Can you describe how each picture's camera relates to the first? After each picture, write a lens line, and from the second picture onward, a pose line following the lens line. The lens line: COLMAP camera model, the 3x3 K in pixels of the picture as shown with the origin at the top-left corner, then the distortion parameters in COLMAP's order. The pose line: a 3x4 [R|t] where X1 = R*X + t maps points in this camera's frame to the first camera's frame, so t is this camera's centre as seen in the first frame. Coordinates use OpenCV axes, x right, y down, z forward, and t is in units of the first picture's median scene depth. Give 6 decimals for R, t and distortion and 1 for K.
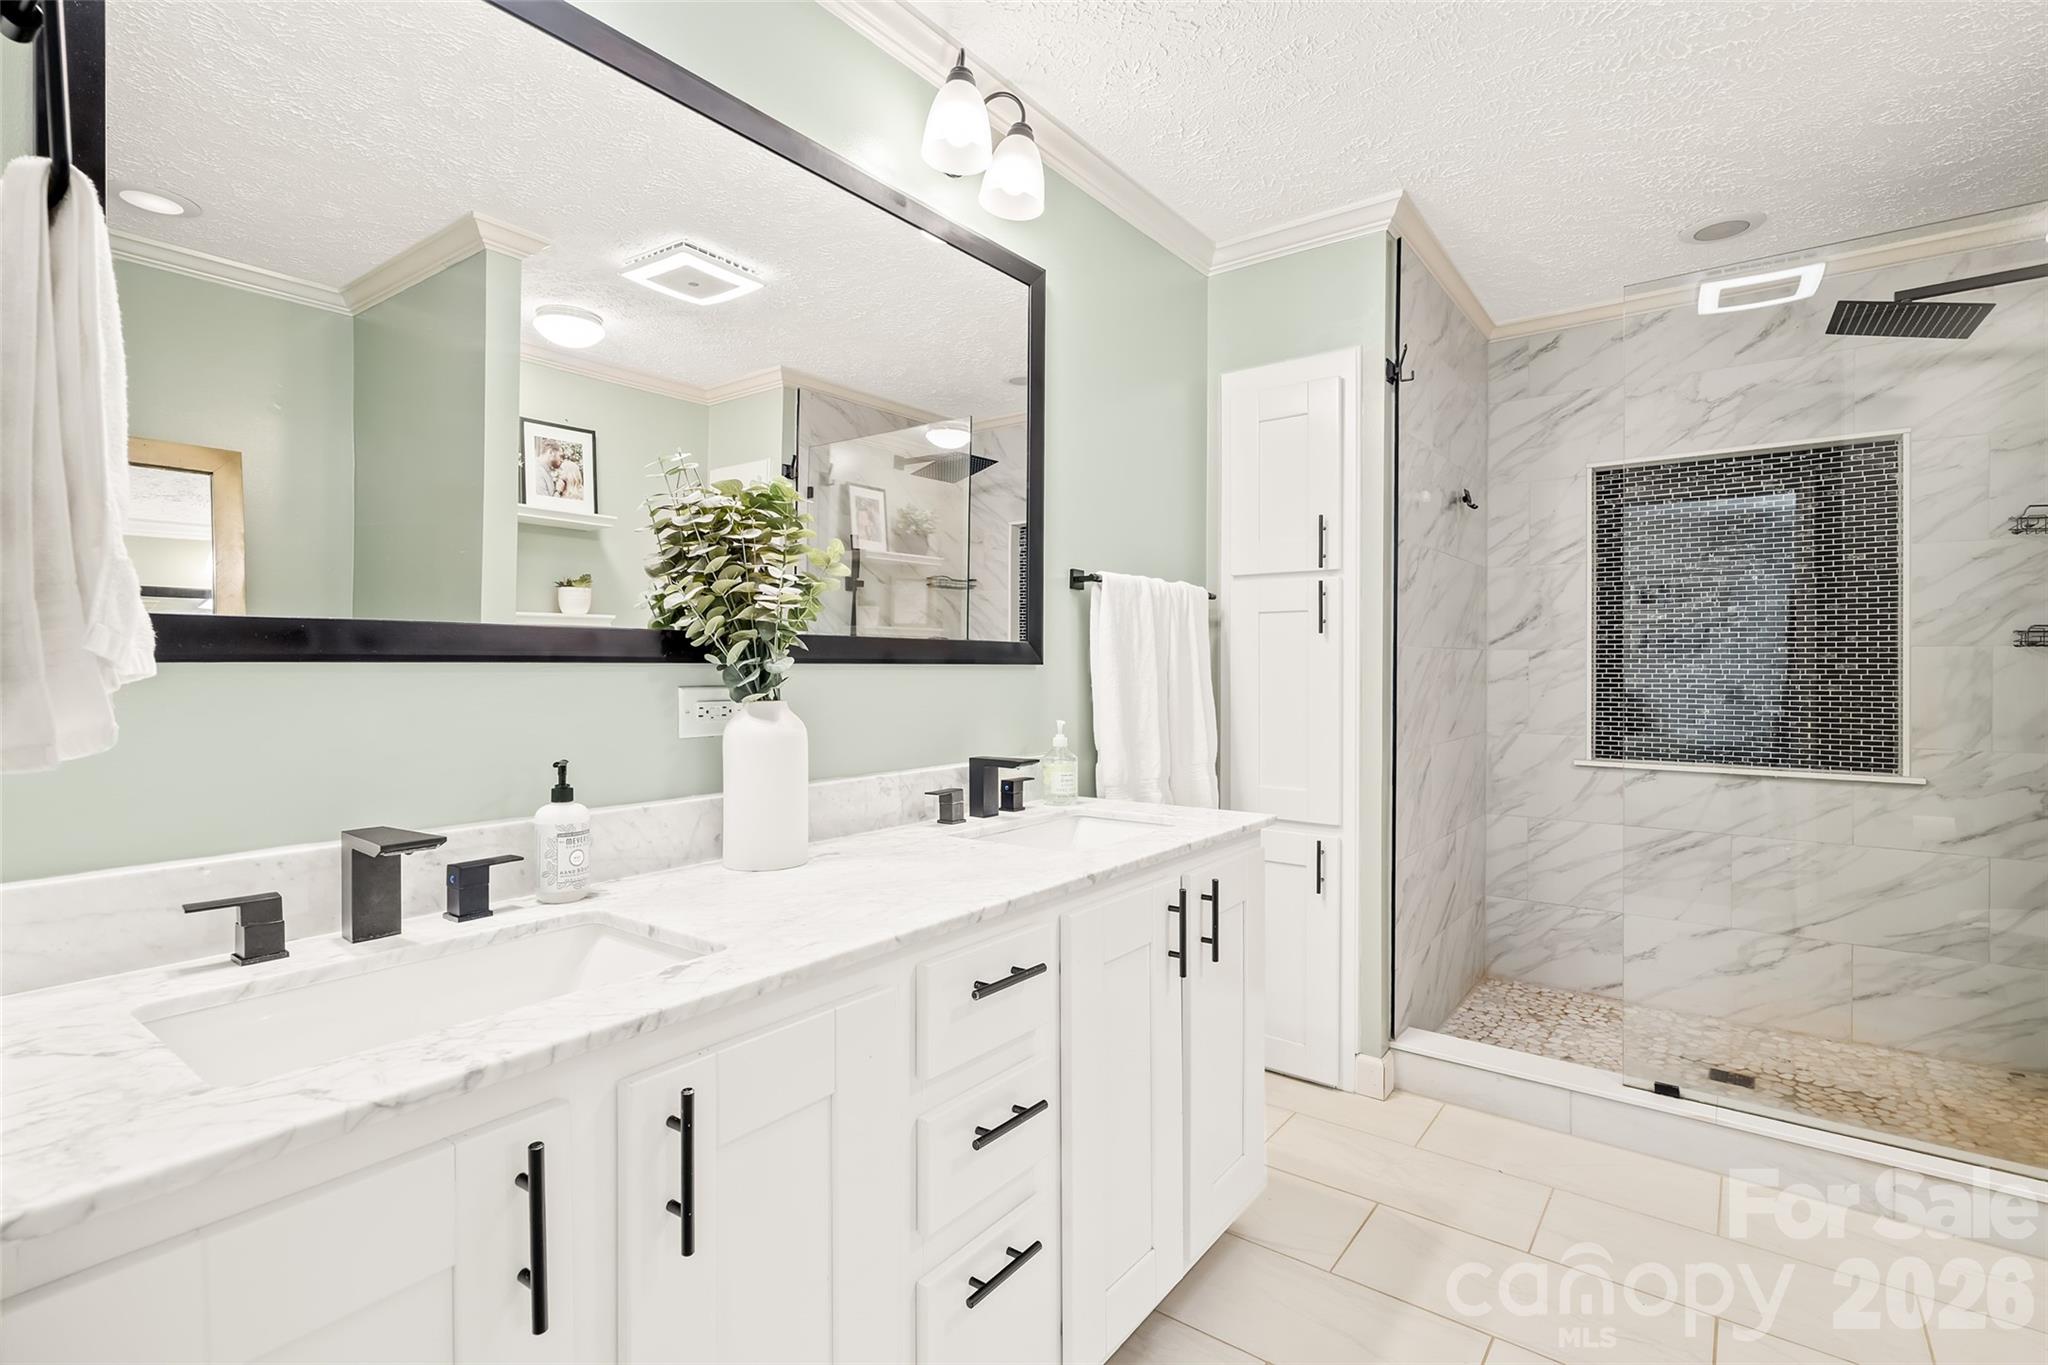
lens RADIAL K [[931.0, 0, 1033.0], [0, 931.0, 684.3], [0, 0, 1]] dist [0.003931, 0.000421]
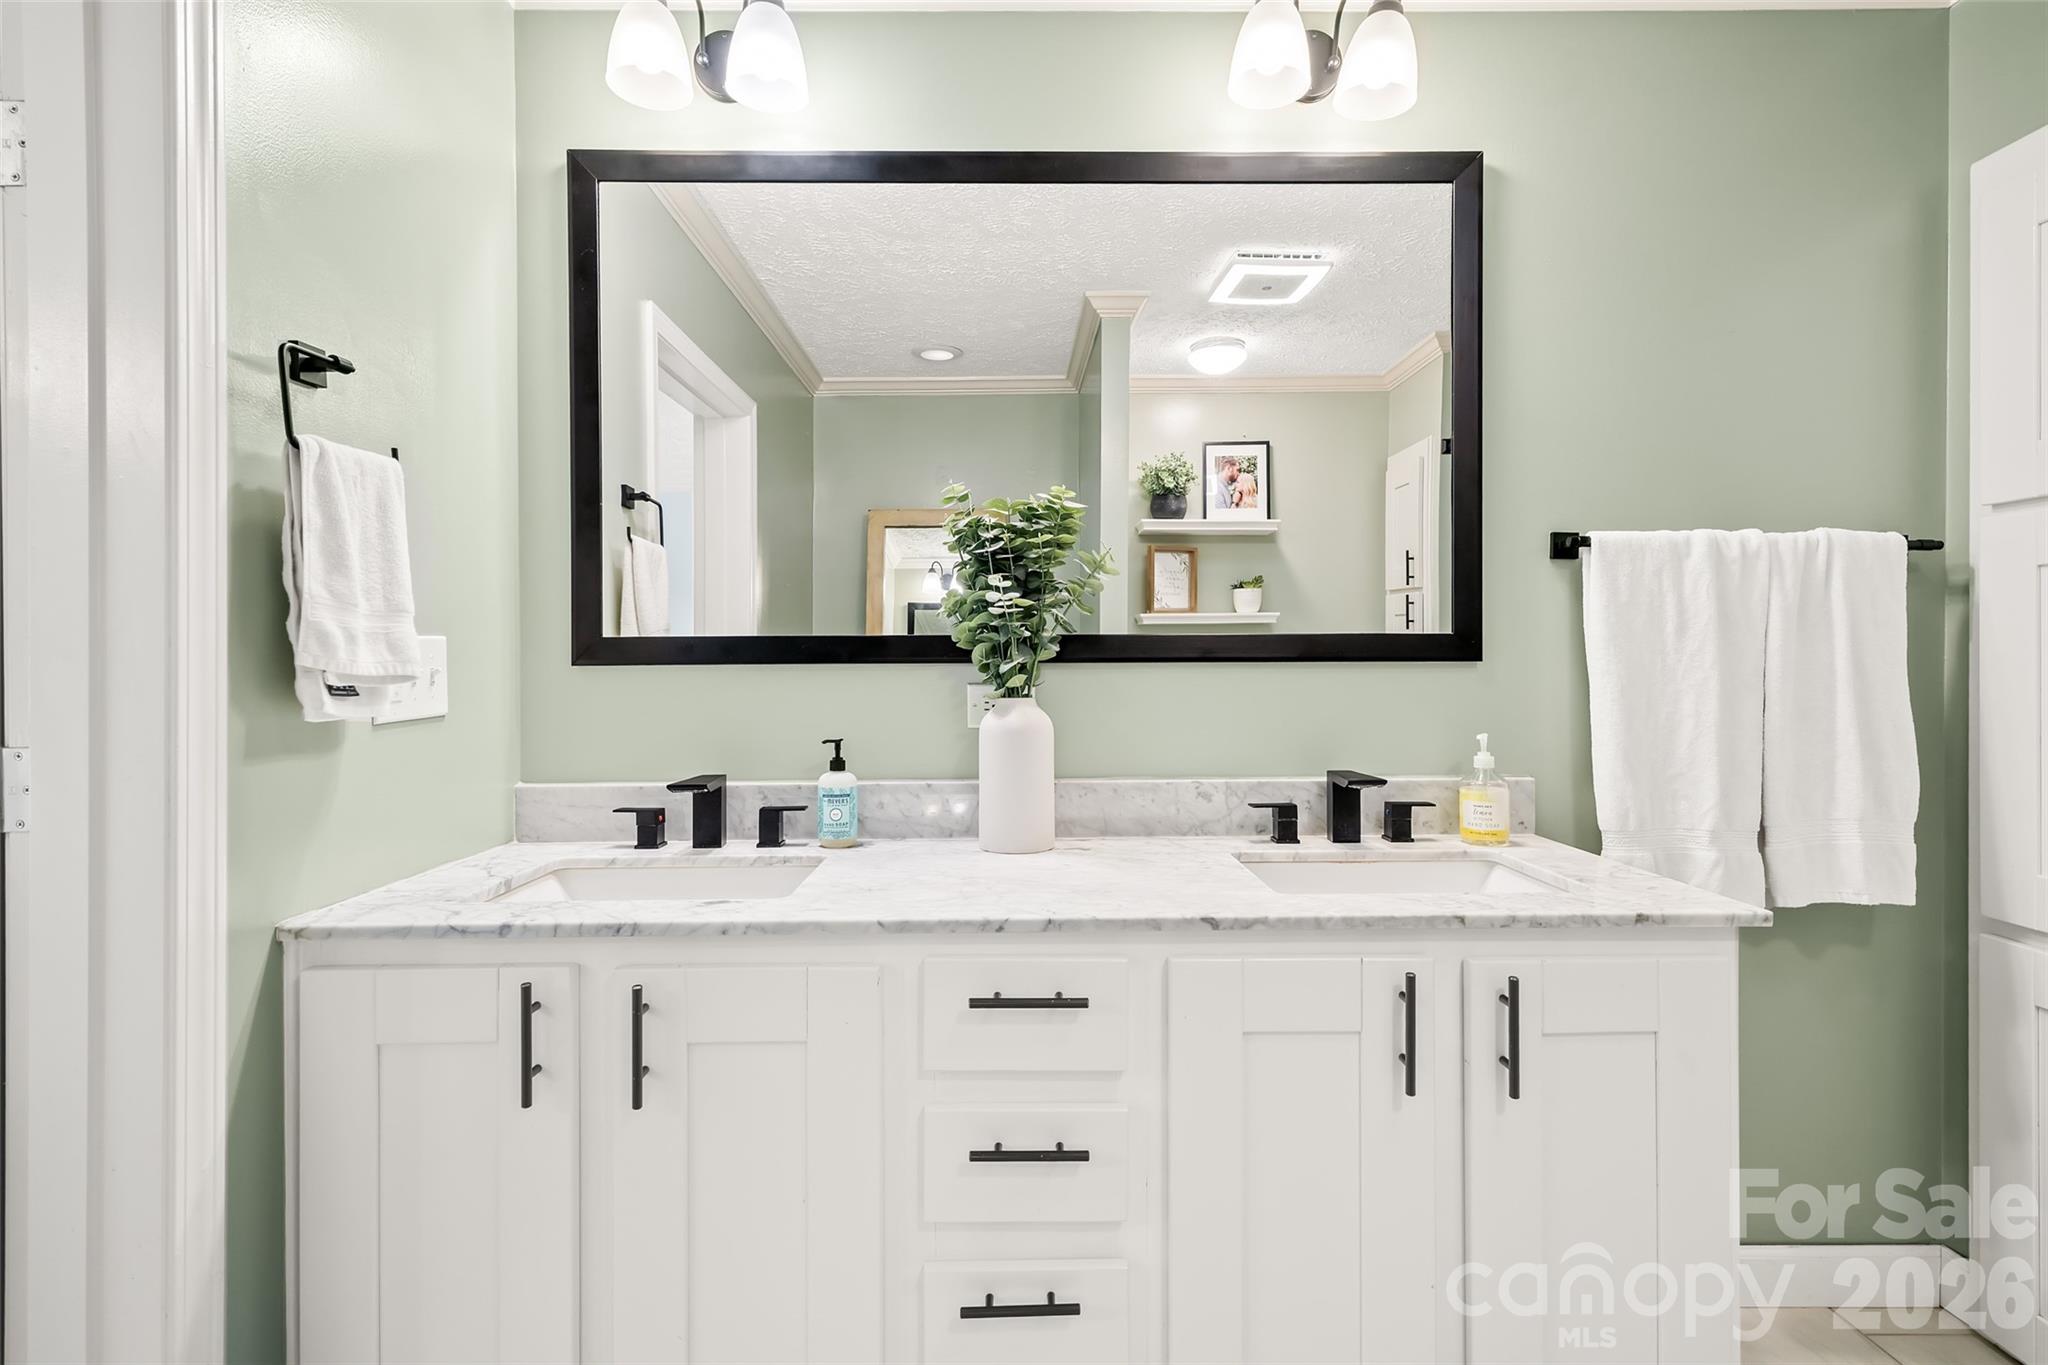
lens RADIAL K [[931.0, 0, 1032.0], [0, 931.0, 669.6], [0, 0, 1]] dist [0.003931, 0.000421]
pose [[0.628884, 0.006198, -0.777475, 0.392054], [-0.010654, 0.999943, -0.000646, -0.009895], [0.777426, 0.008689, 0.628914, 0.226185]]
